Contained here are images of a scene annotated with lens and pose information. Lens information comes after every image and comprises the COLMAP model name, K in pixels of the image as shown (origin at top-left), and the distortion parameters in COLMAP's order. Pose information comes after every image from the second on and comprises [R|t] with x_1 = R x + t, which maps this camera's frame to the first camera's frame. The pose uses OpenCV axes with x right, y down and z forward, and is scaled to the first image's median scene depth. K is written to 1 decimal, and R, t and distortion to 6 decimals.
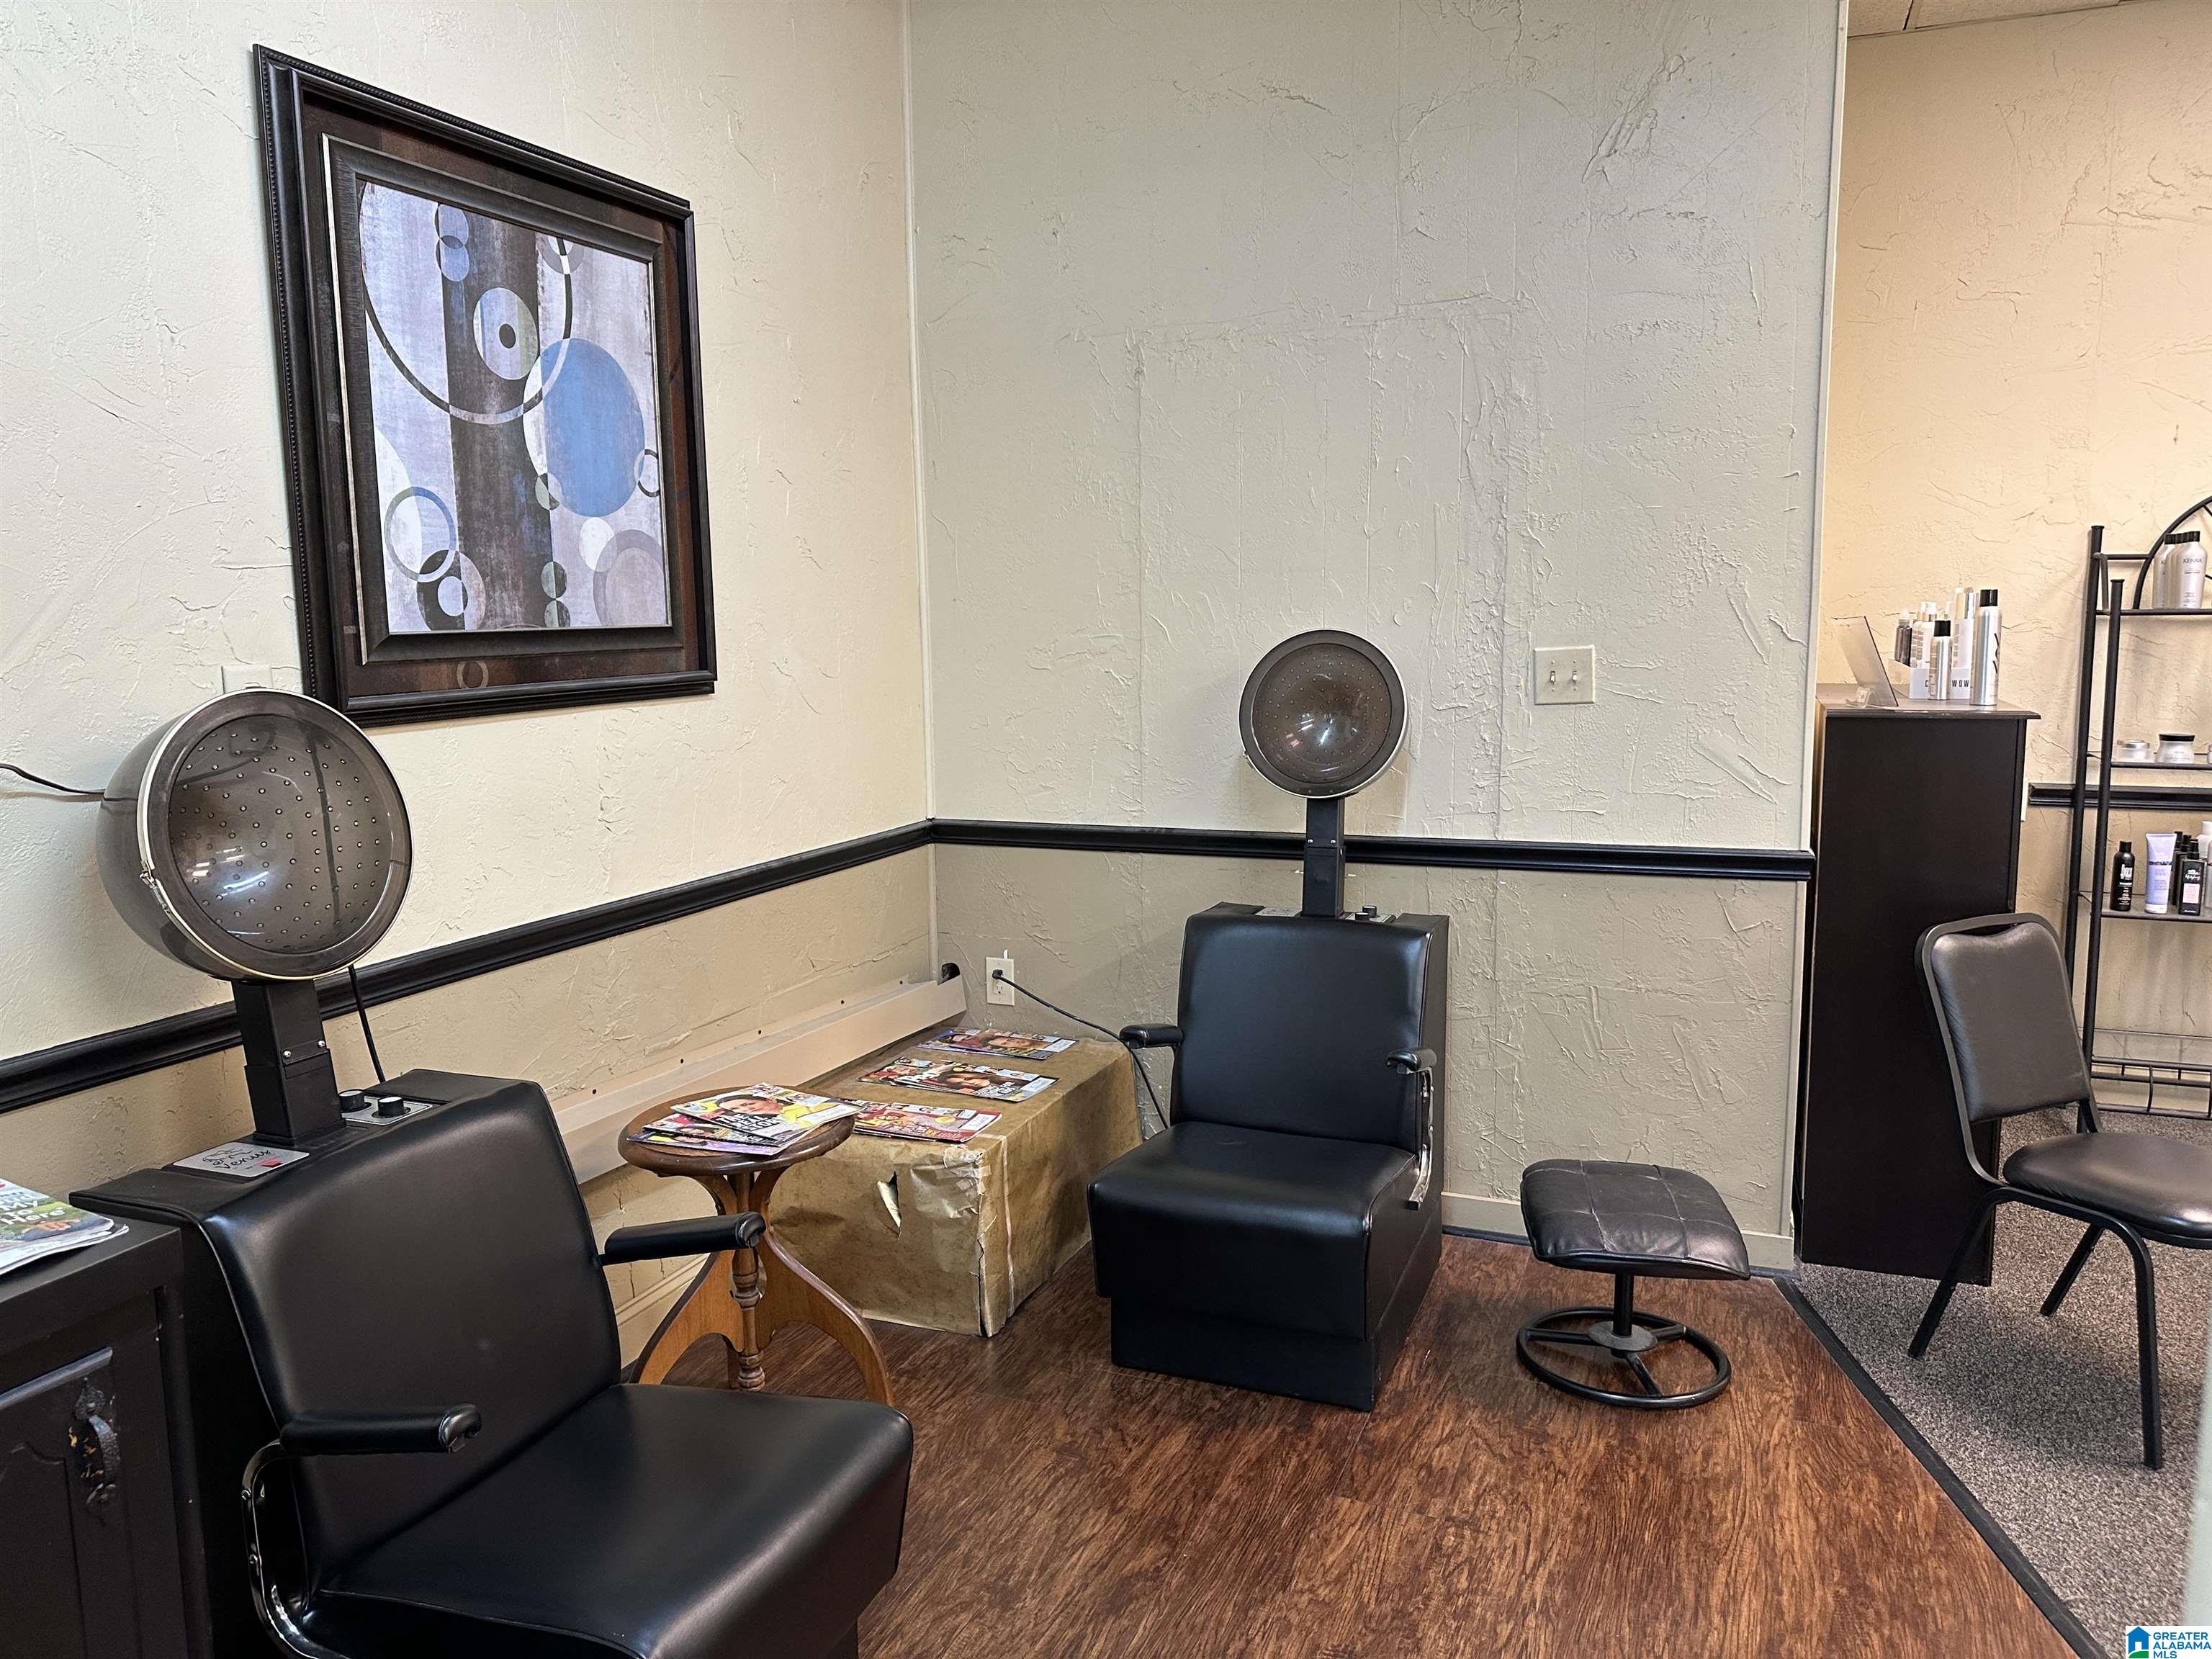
lens RADIAL K [[1532.8, 0, 1106.0], [0, 1532.8, 829.5], [0, 0, 1]] dist [0.079180, -0.111493]
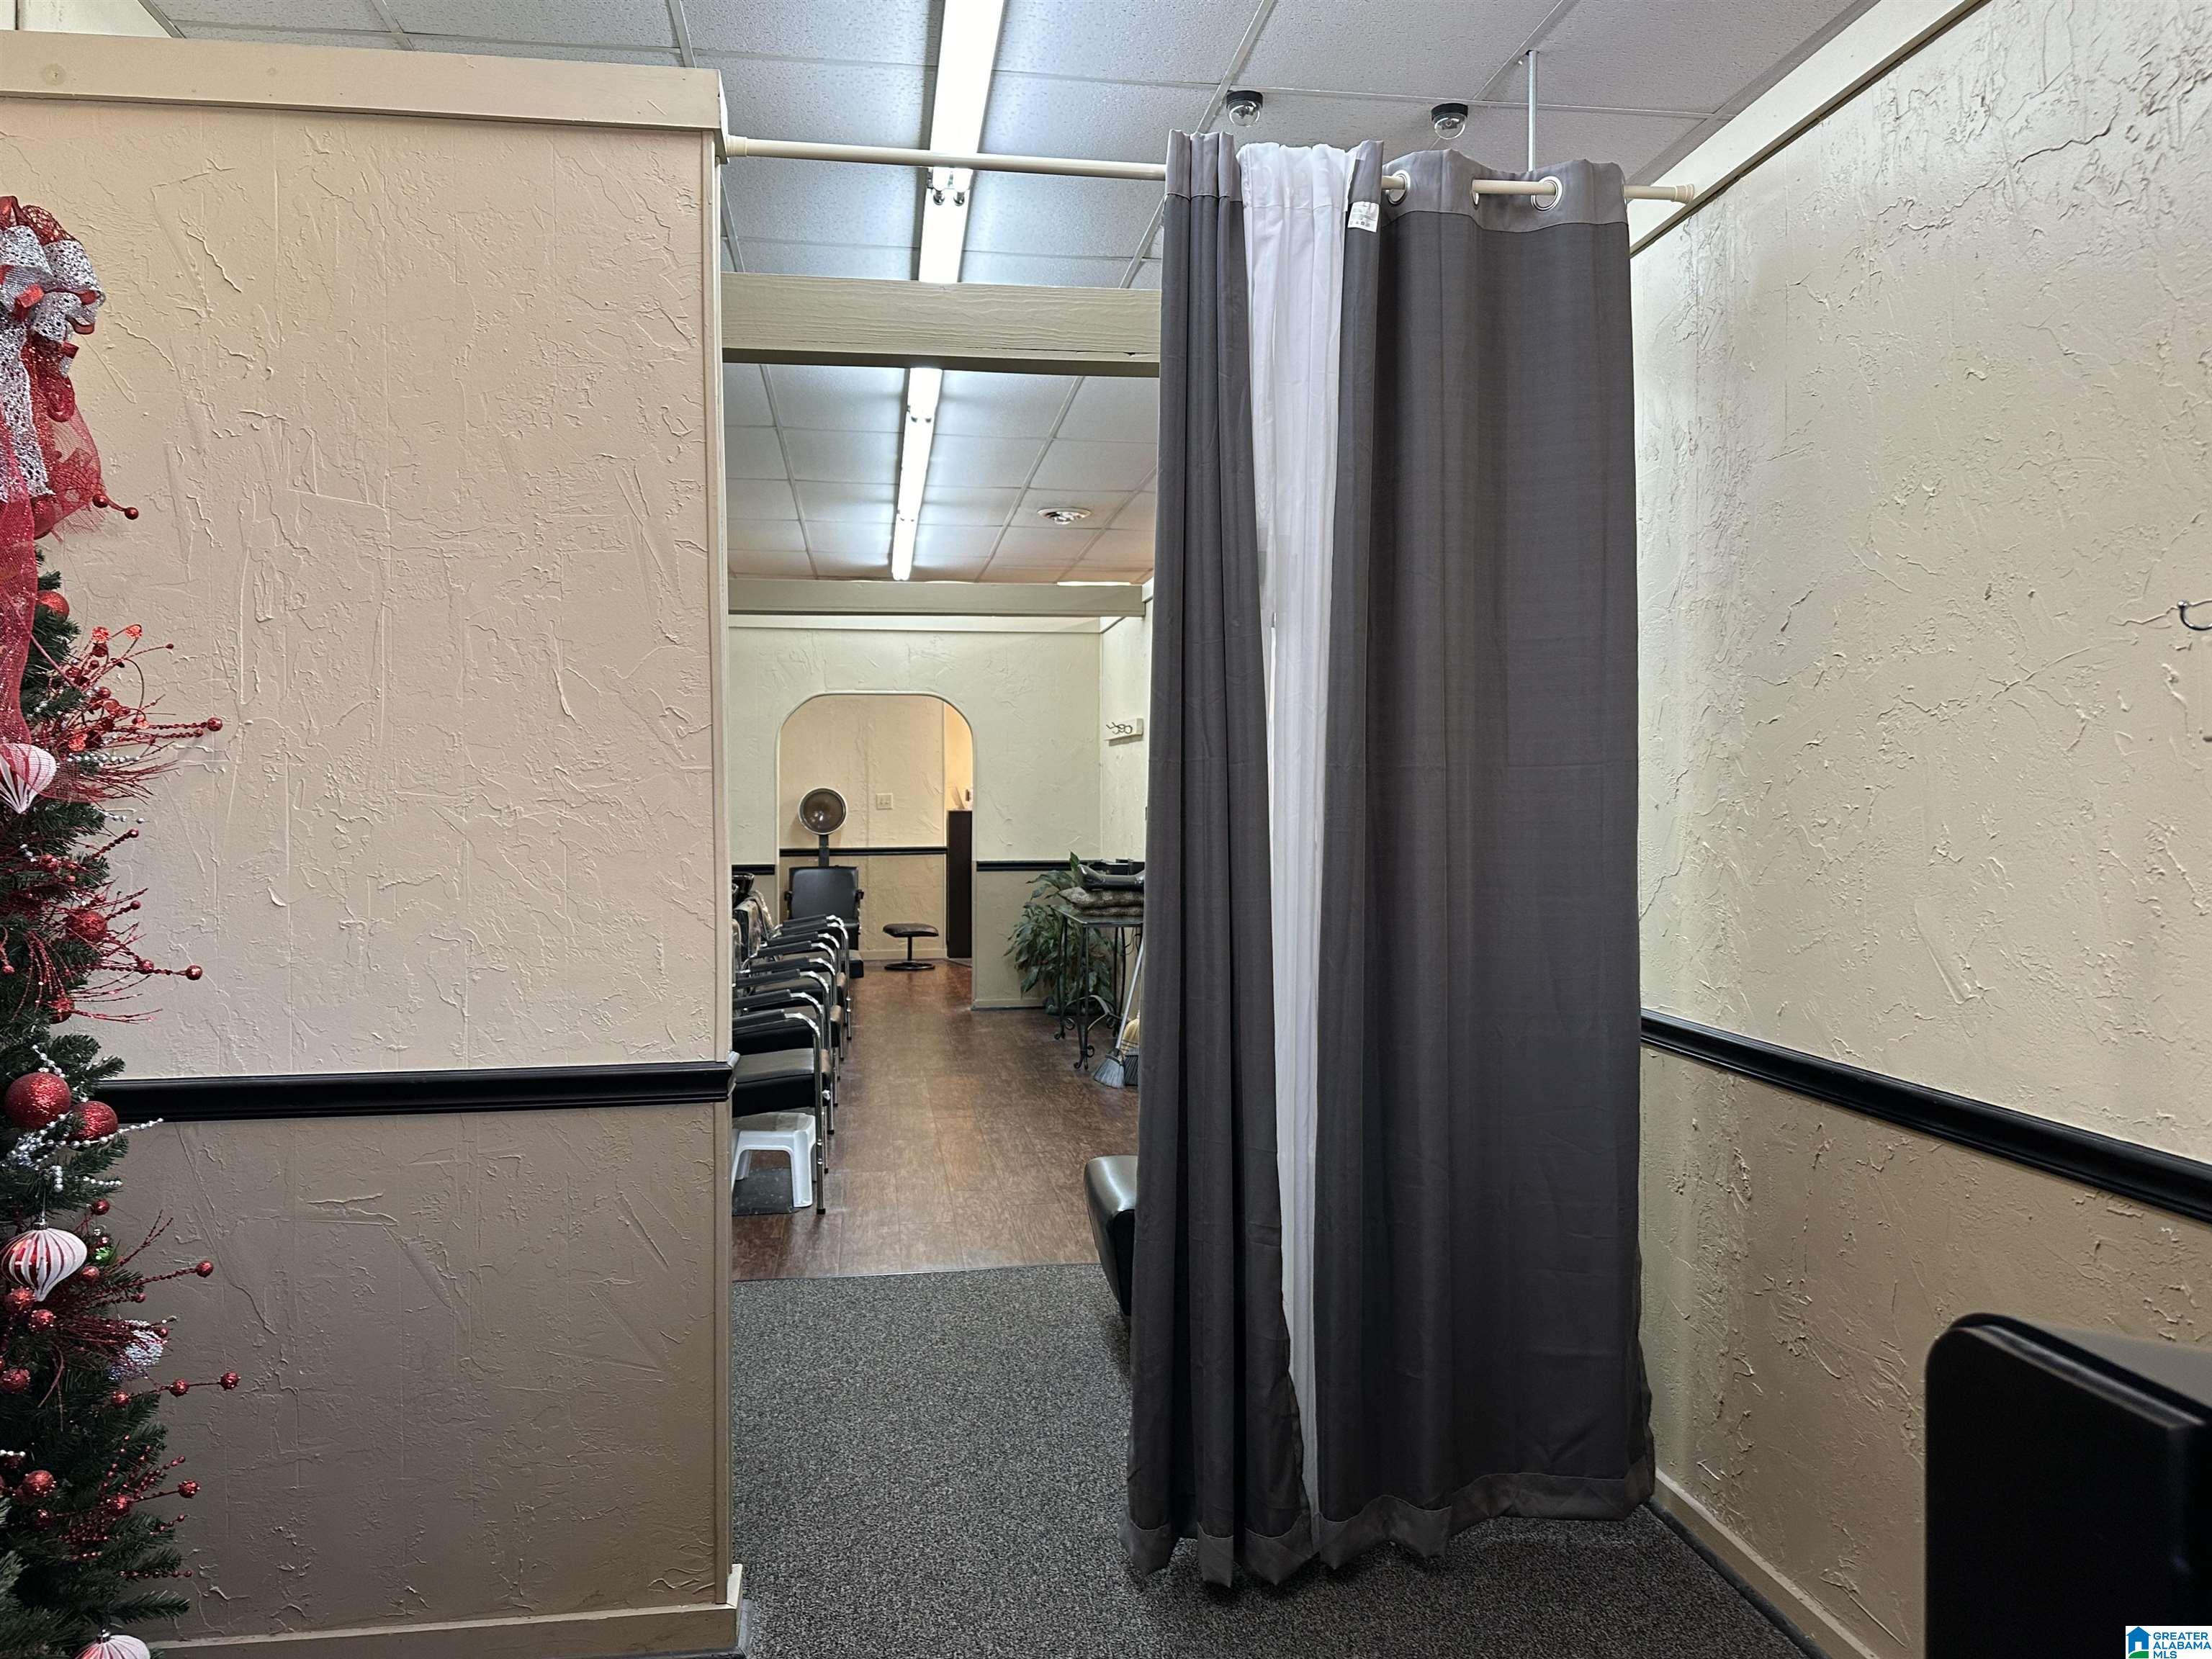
lens RADIAL K [[1578.3, 0, 1106.0], [0, 1578.3, 829.5], [0, 0, 1]] dist [-0.003929, -0.000078]
pose [[0.858988, 0.001033, 0.511995, -1.166002], [0.060366, 0.992819, -0.103279, 0.383897], [-0.508425, 0.119623, 0.852757, -2.449136]]
